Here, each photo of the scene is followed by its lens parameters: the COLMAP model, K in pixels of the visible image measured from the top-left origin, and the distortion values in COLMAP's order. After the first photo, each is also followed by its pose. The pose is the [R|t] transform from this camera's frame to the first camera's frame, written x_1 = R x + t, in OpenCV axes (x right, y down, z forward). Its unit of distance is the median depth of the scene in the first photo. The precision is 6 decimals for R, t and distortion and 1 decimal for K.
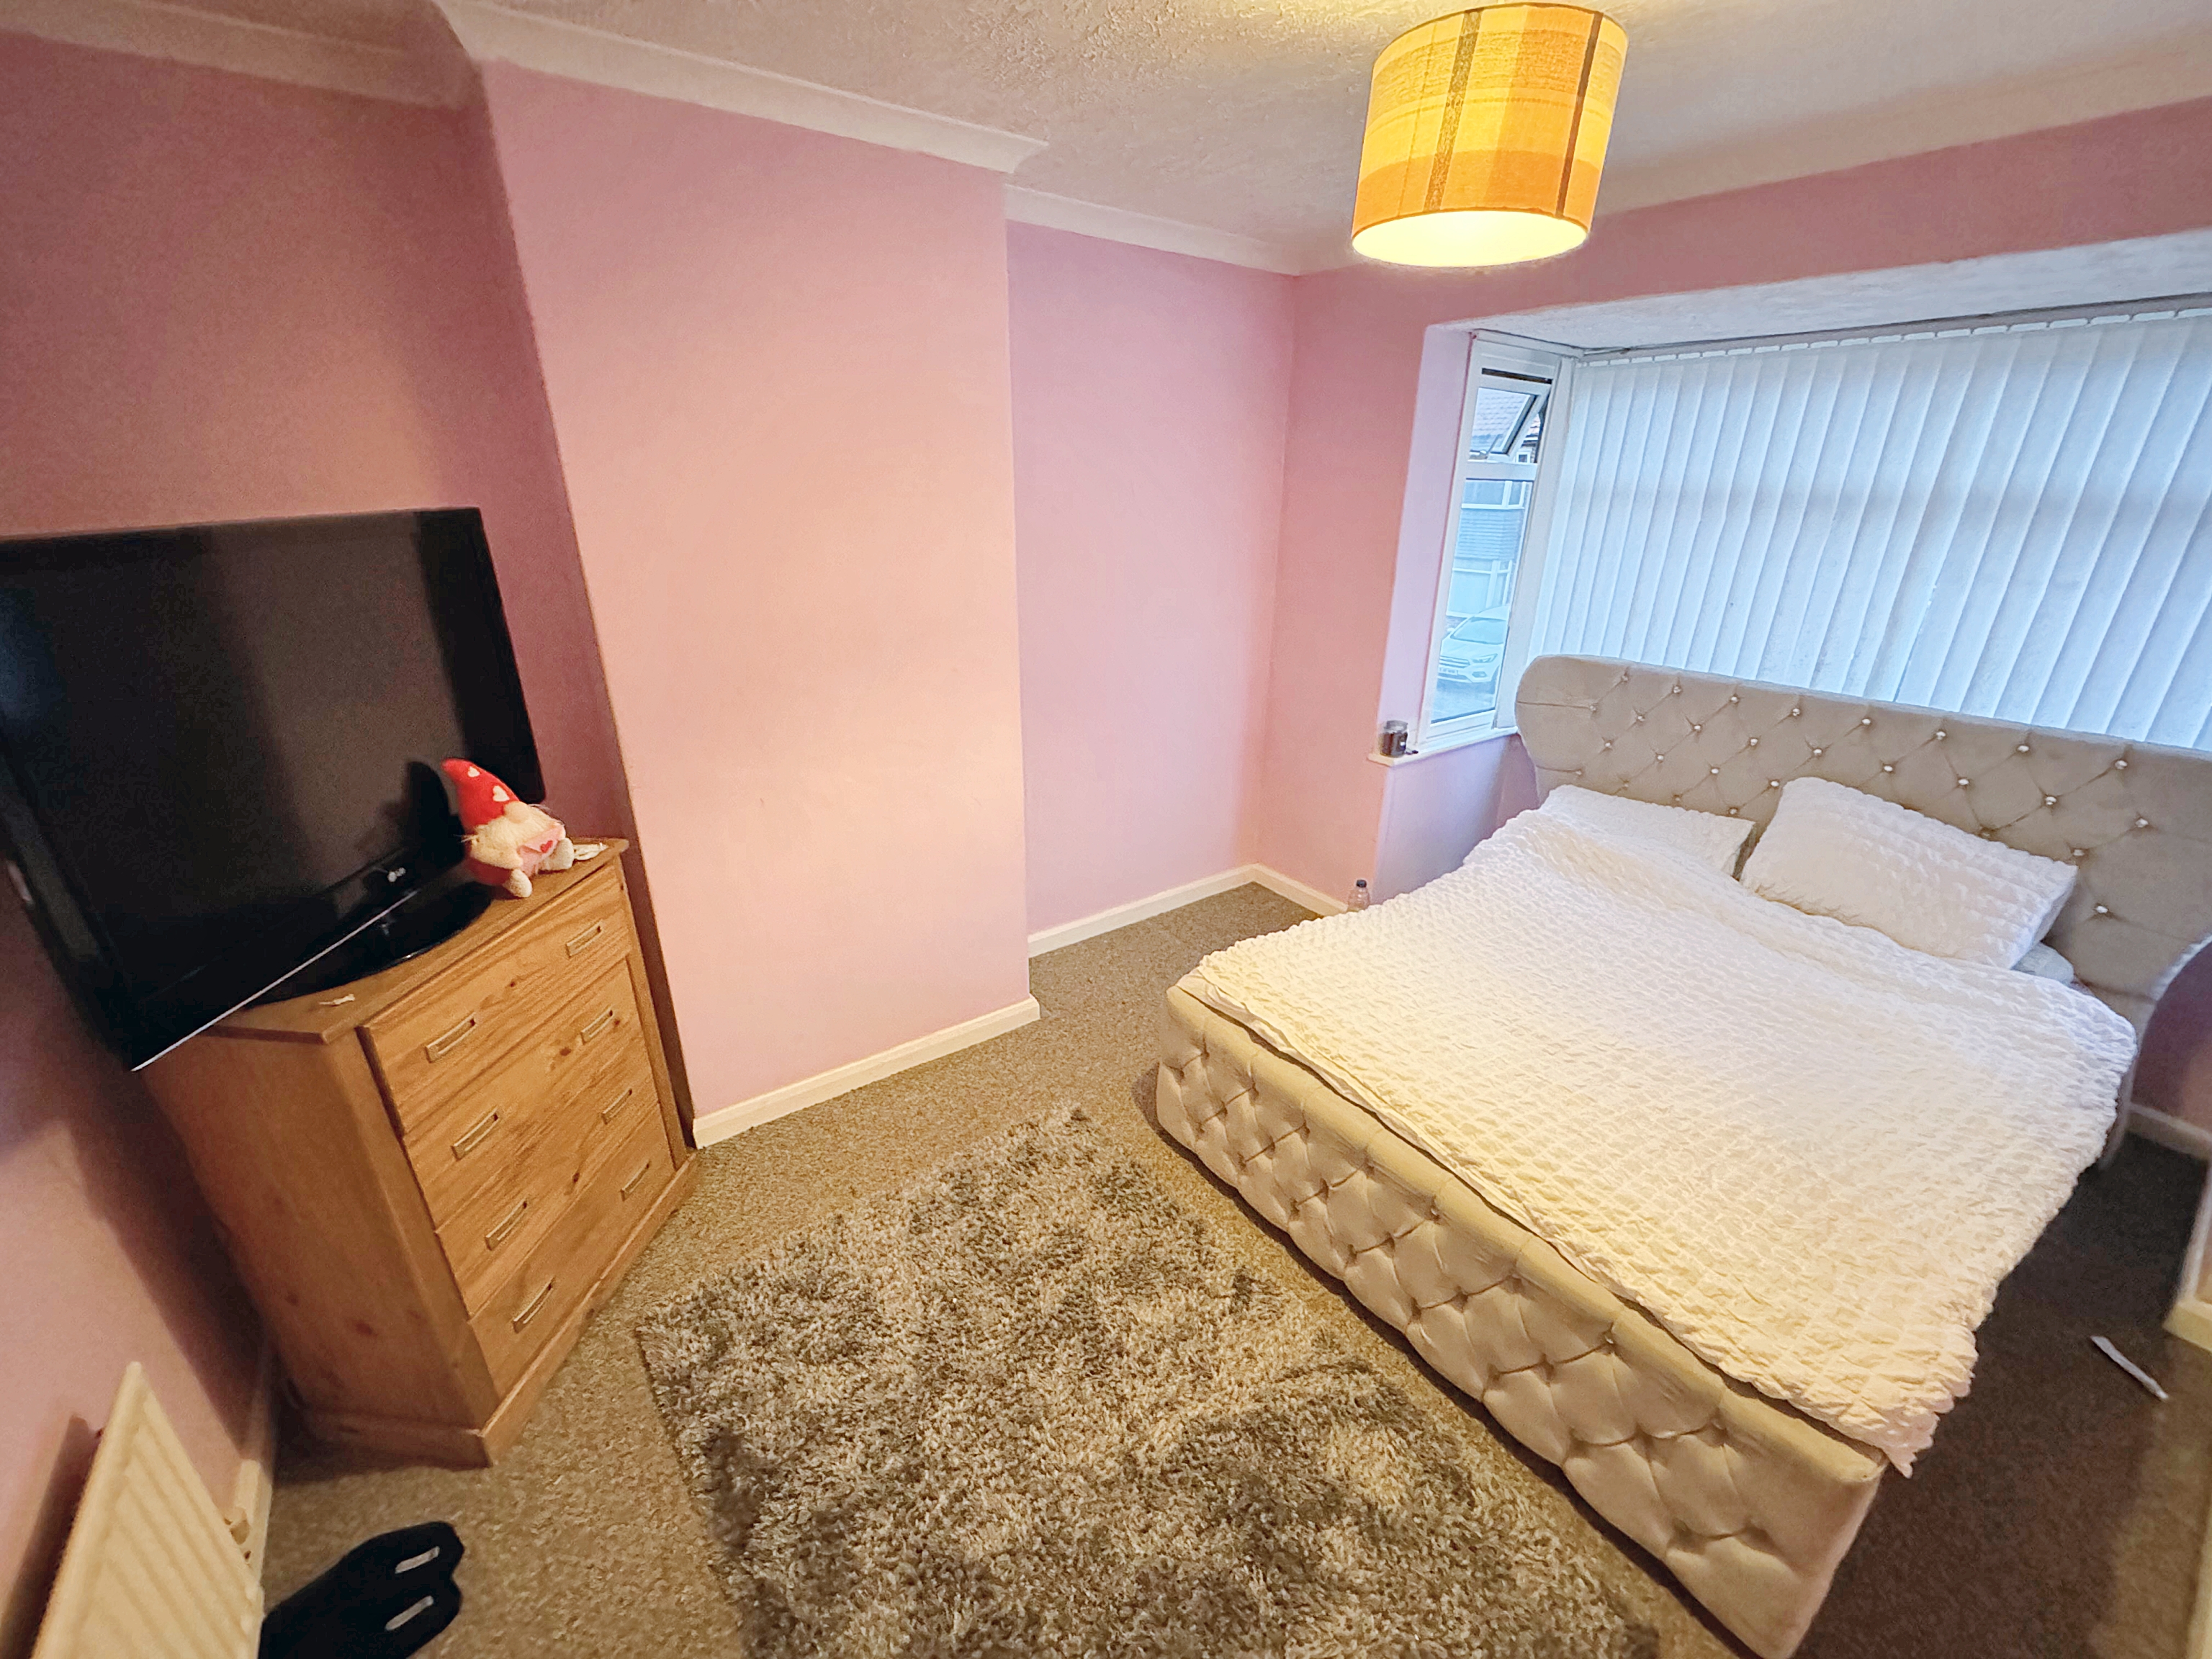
lens RADIAL K [[881.4, 0, 1107.9], [0, 881.4, 830.3], [0, 0, 1]] dist [-0.002082, 0.000753]
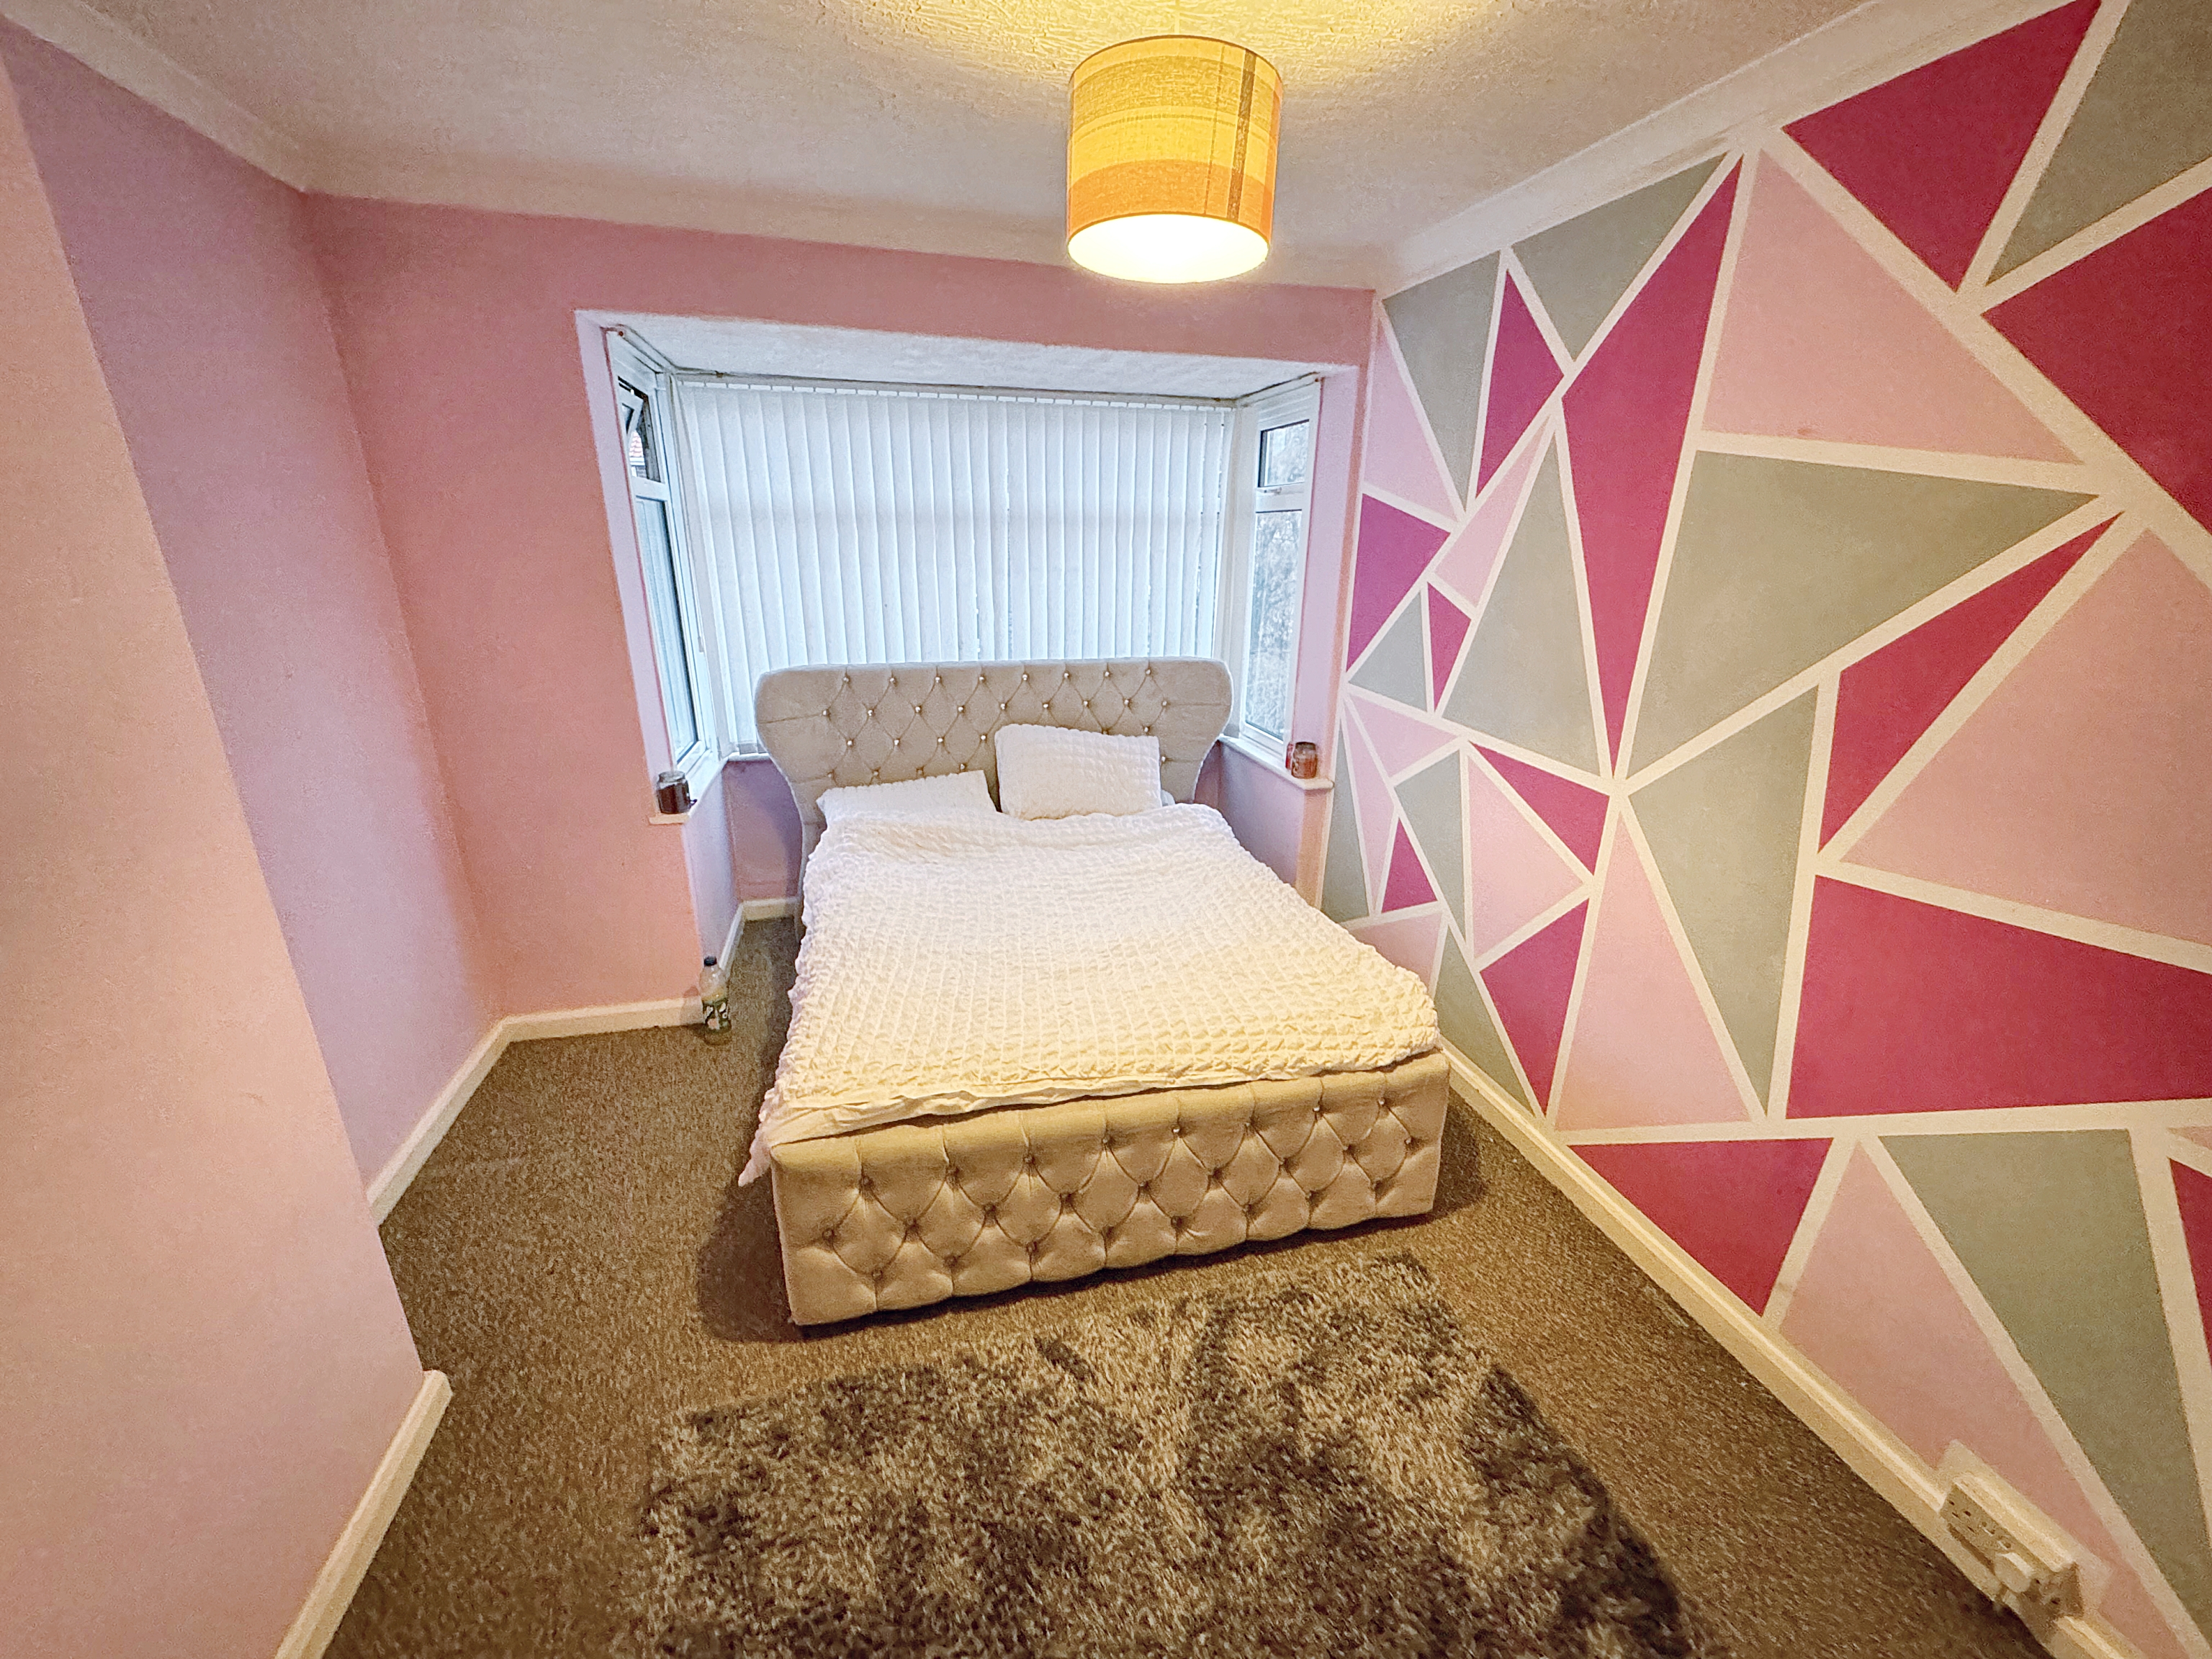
lens RADIAL K [[881.4, 0, 1104.8], [0, 881.4, 831.7], [0, 0, 1]] dist [-0.002082, 0.000753]
pose [[0.379354, -0.305251, 0.873449, -0.410165], [0.339738, 0.924025, 0.175372, -0.112418], [-0.860621, 0.230216, 0.454238, 0.375104]]
